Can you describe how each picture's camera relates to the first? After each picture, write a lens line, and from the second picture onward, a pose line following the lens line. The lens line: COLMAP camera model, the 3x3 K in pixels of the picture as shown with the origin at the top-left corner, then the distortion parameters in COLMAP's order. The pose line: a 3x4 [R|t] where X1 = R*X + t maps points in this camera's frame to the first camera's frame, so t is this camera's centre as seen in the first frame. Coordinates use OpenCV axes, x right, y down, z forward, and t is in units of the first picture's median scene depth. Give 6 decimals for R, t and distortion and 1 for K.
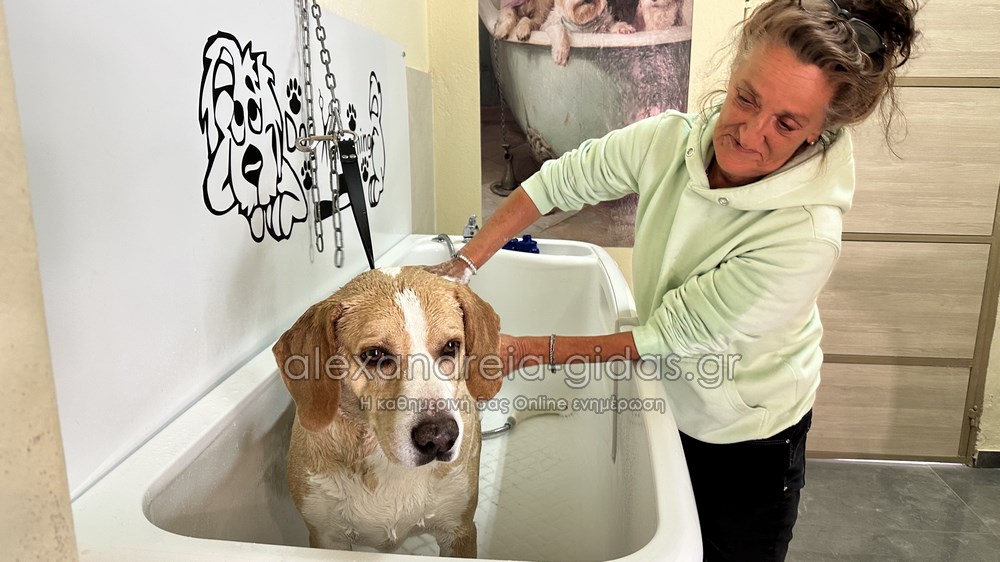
lens RADIAL K [[742.4, 0, 504.6], [0, 742.4, 268.7], [0, 0, 1]] dist [0.112522, -0.081112]
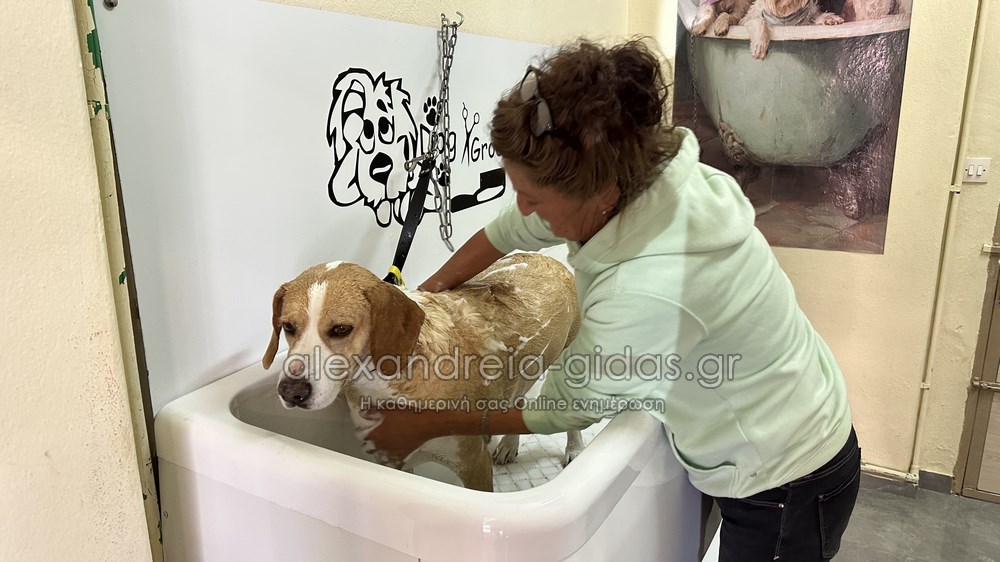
lens RADIAL K [[742.4, 0, 499.1], [0, 742.4, 282.3], [0, 0, 1]] dist [0.112522, -0.081112]
pose [[0.923428, 0.090441, -0.372963, 0.313431], [-0.074003, 0.995559, 0.058192, -0.028225], [0.376569, -0.026136, 0.926020, -0.108606]]
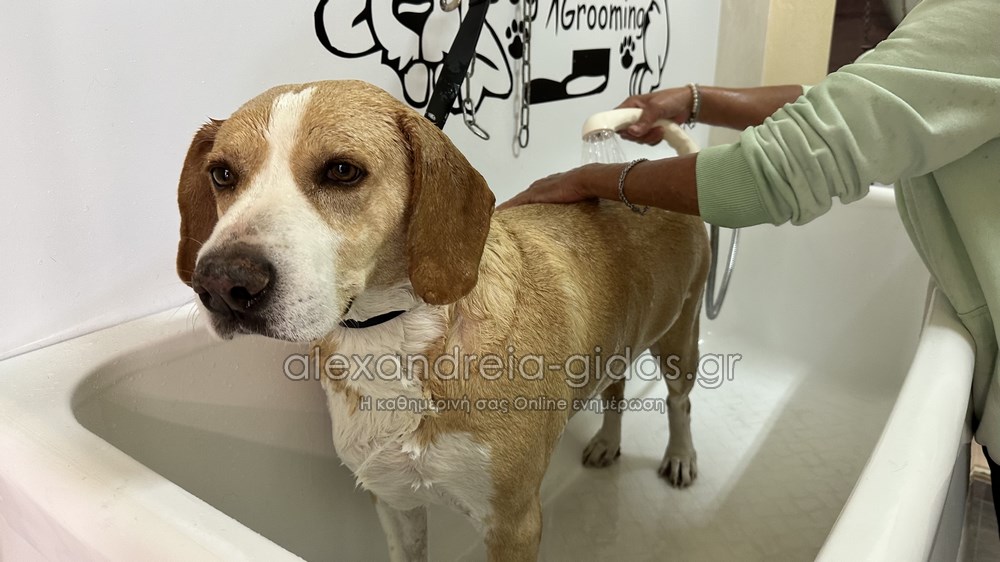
lens RADIAL K [[742.4, 0, 503.2], [0, 742.4, 289.2], [0, 0, 1]] dist [0.112522, -0.081112]
pose [[0.875288, 0.161970, -0.455671, 0.141289], [-0.116605, 0.985130, 0.126183, 0.041039], [0.469333, -0.057313, 0.881159, 0.291596]]
